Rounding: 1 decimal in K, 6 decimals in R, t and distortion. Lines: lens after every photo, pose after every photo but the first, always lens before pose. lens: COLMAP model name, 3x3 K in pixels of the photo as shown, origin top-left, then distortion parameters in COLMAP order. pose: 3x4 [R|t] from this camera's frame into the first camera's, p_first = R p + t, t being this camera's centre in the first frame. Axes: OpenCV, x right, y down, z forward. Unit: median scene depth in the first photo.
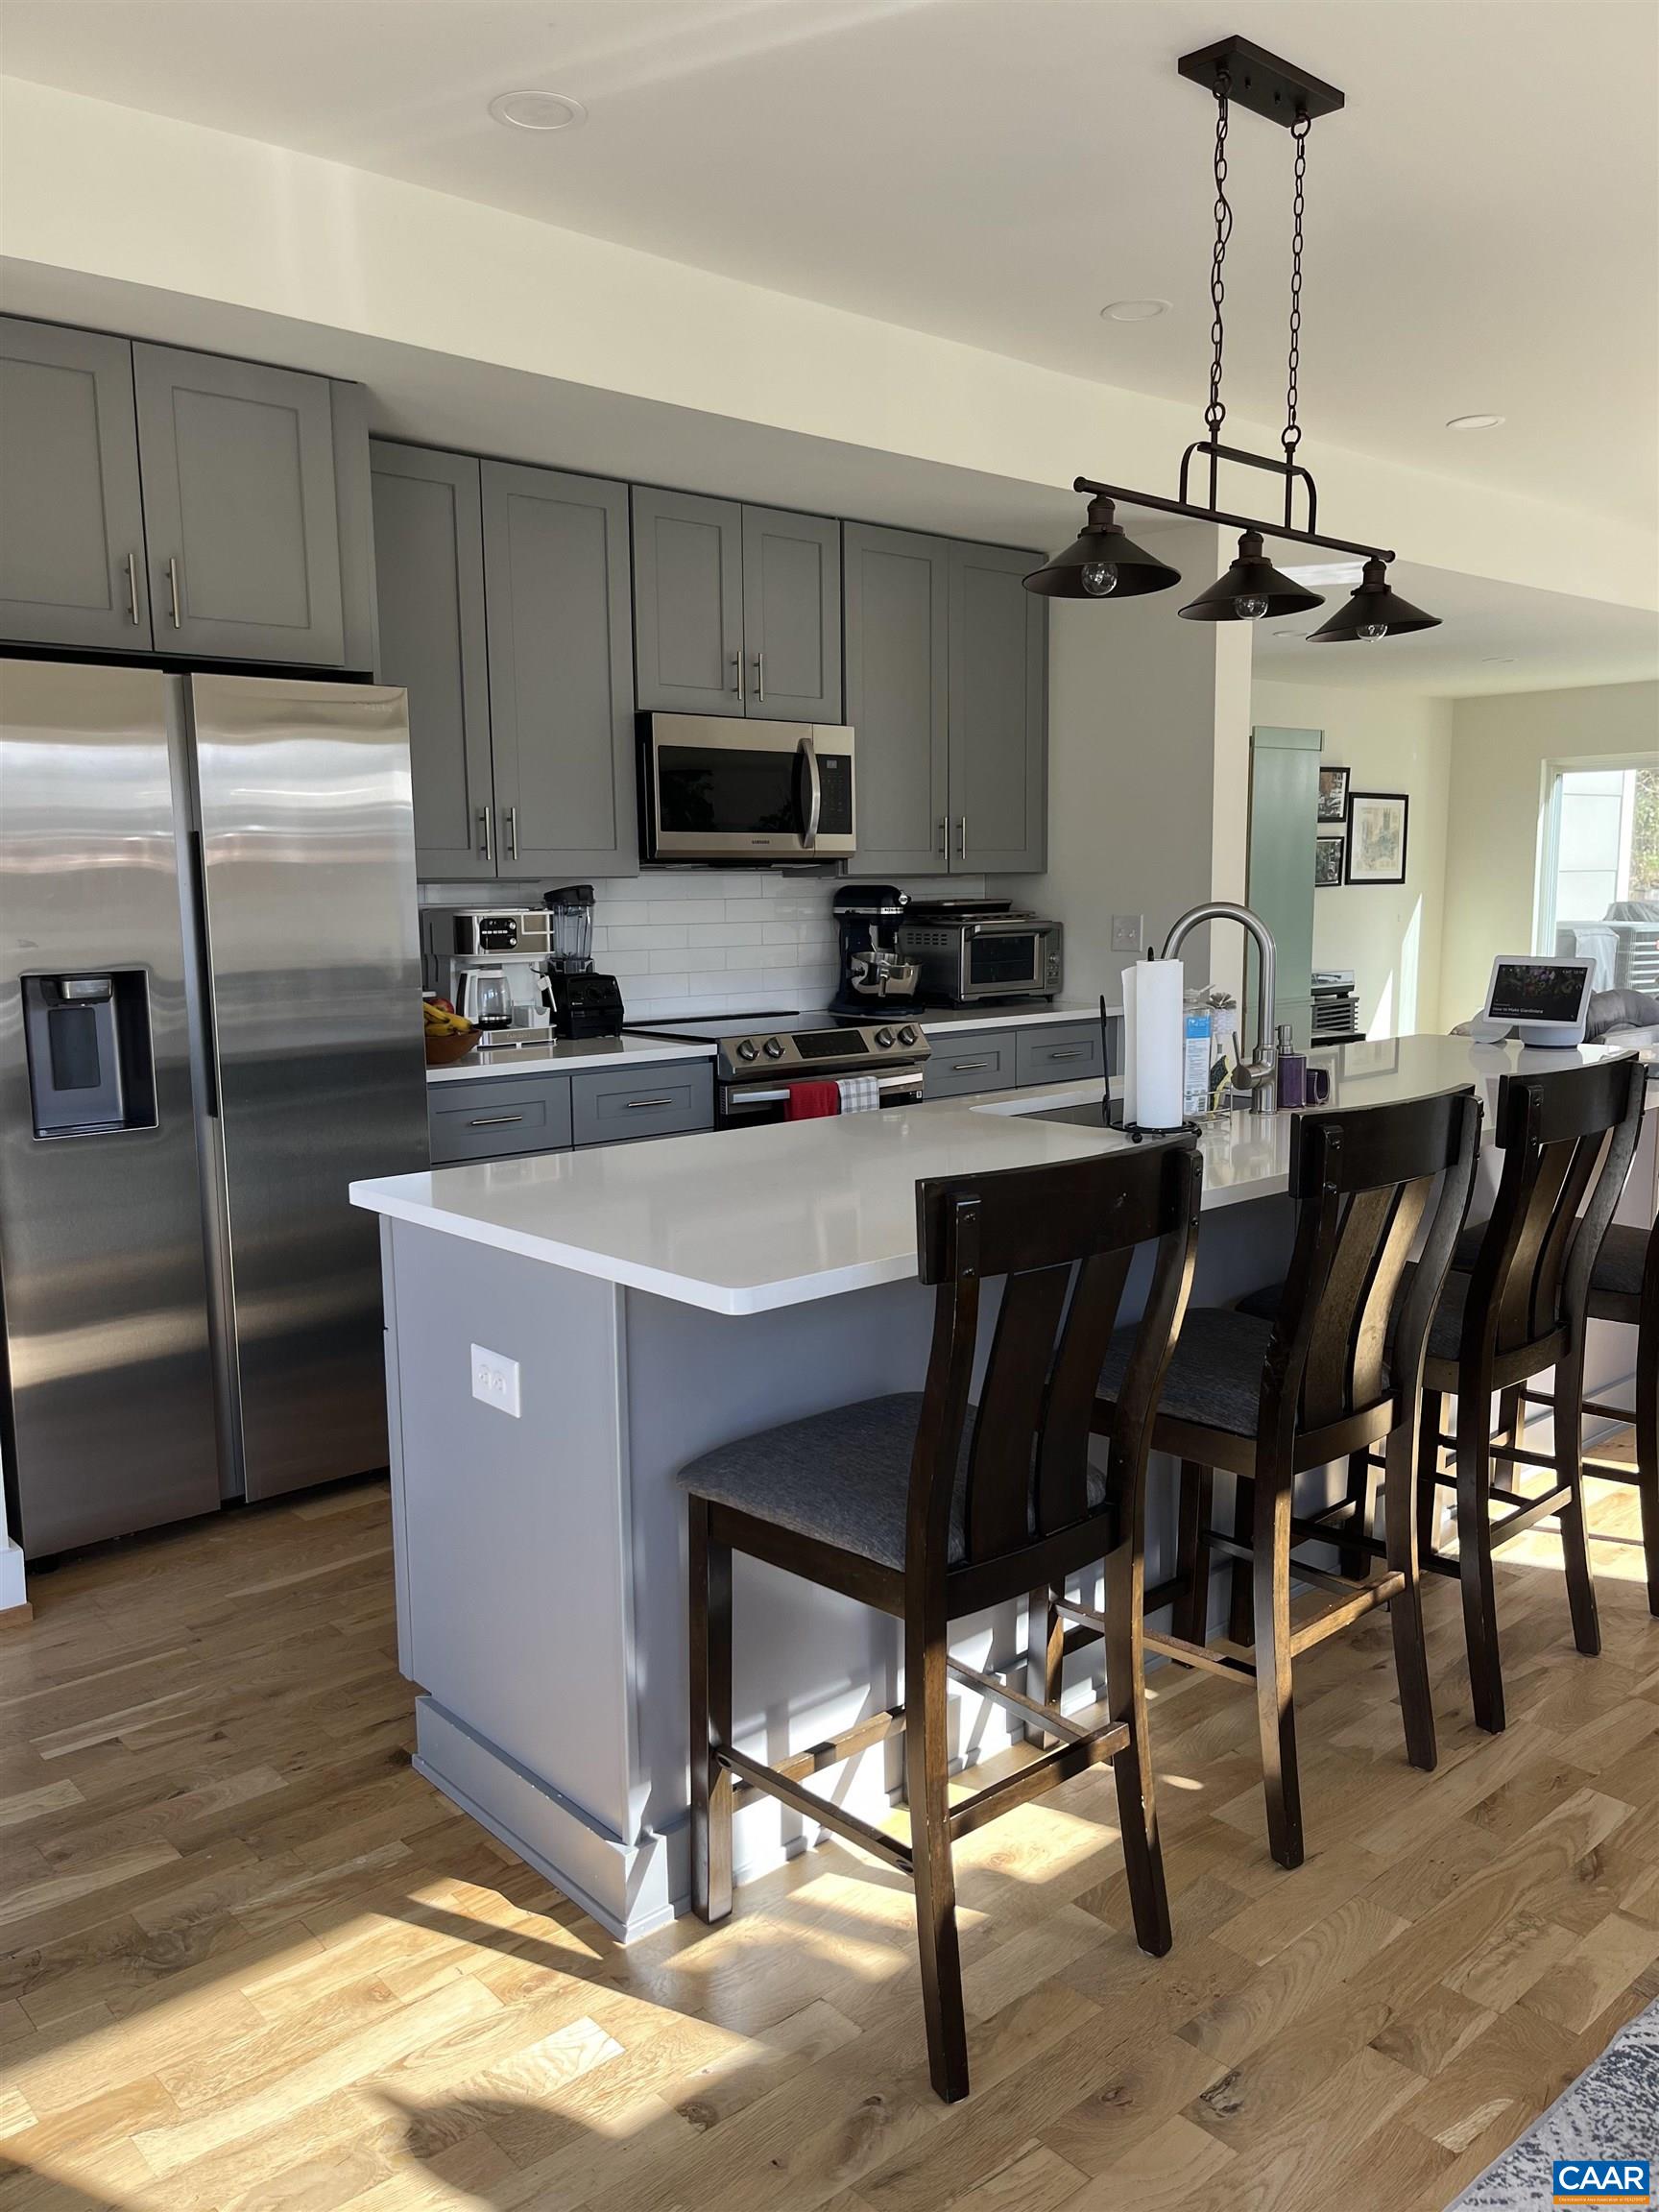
lens RADIAL K [[1678.4, 0, 831.9], [0, 1678.4, 1115.2], [0, 0, 1]] dist [0.062576, -0.079789]
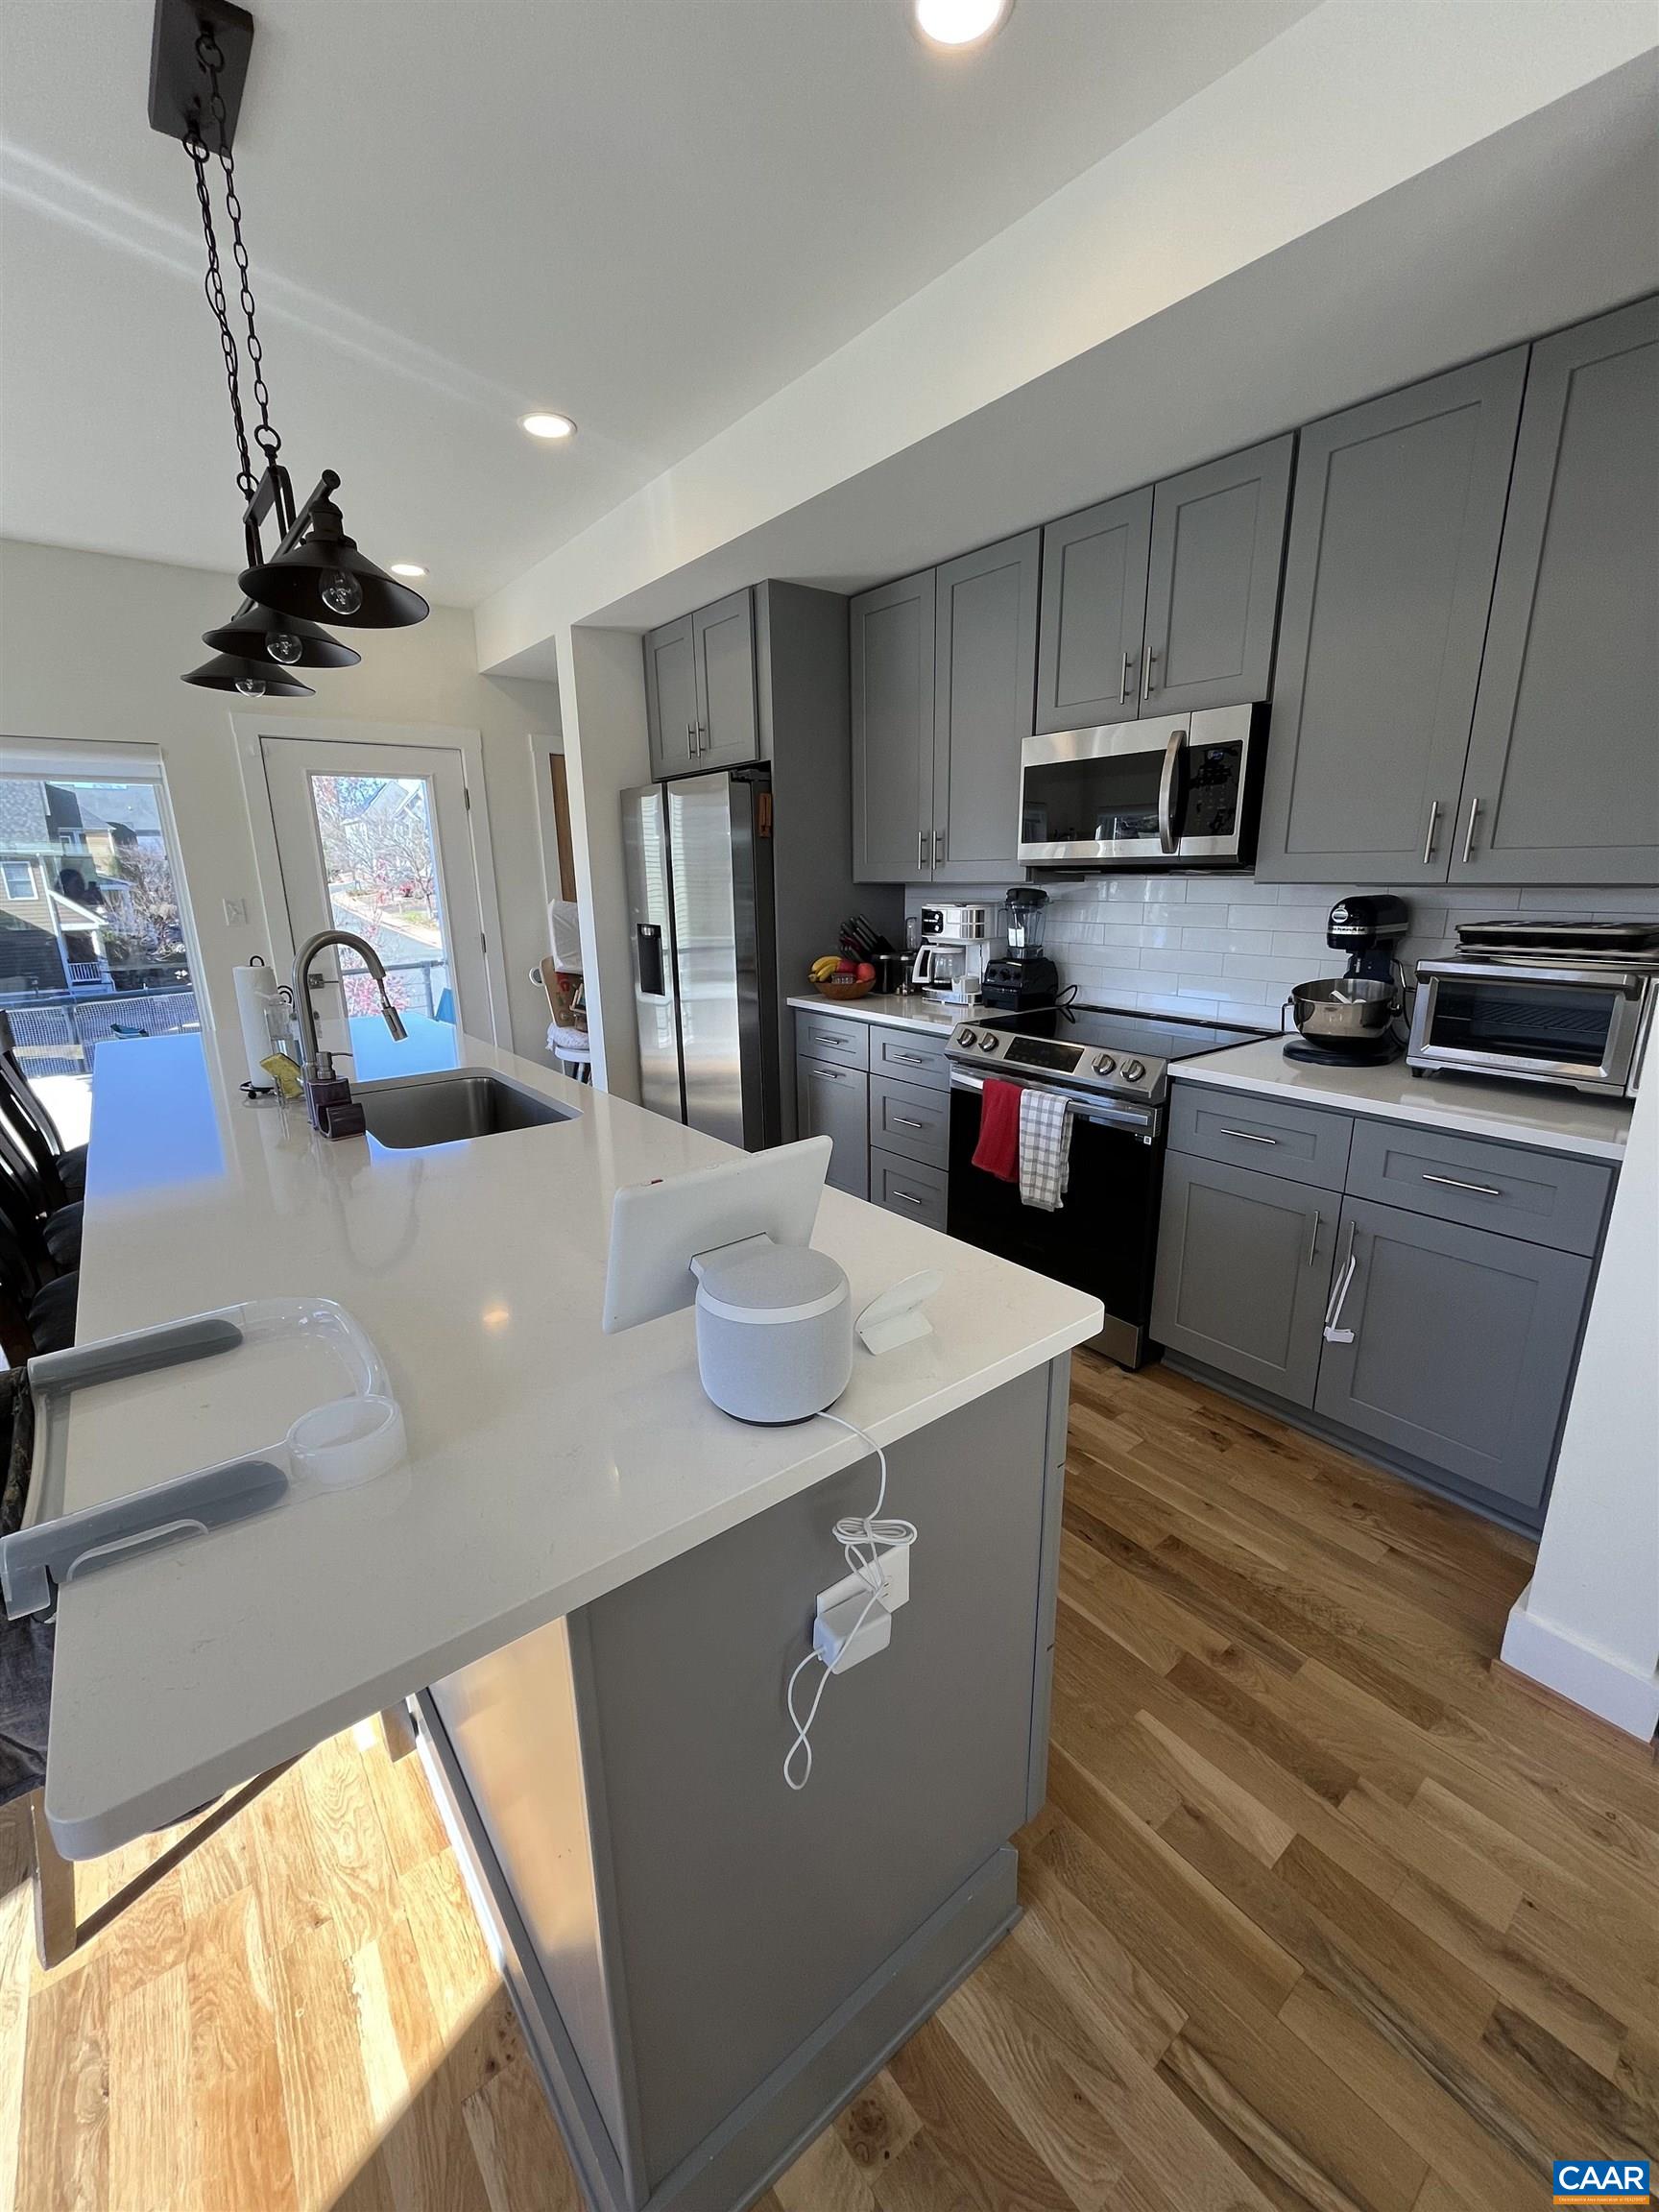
lens RADIAL K [[893.2, 0, 832.9], [0, 893.2, 1098.1], [0, 0, 1]] dist [-0.000081, -0.000625]
pose [[-0.056050, 0.259217, -0.964191, 0.925694], [-0.127085, 0.956002, 0.264403, -0.249076], [0.990307, 0.137354, -0.020641, 1.537069]]
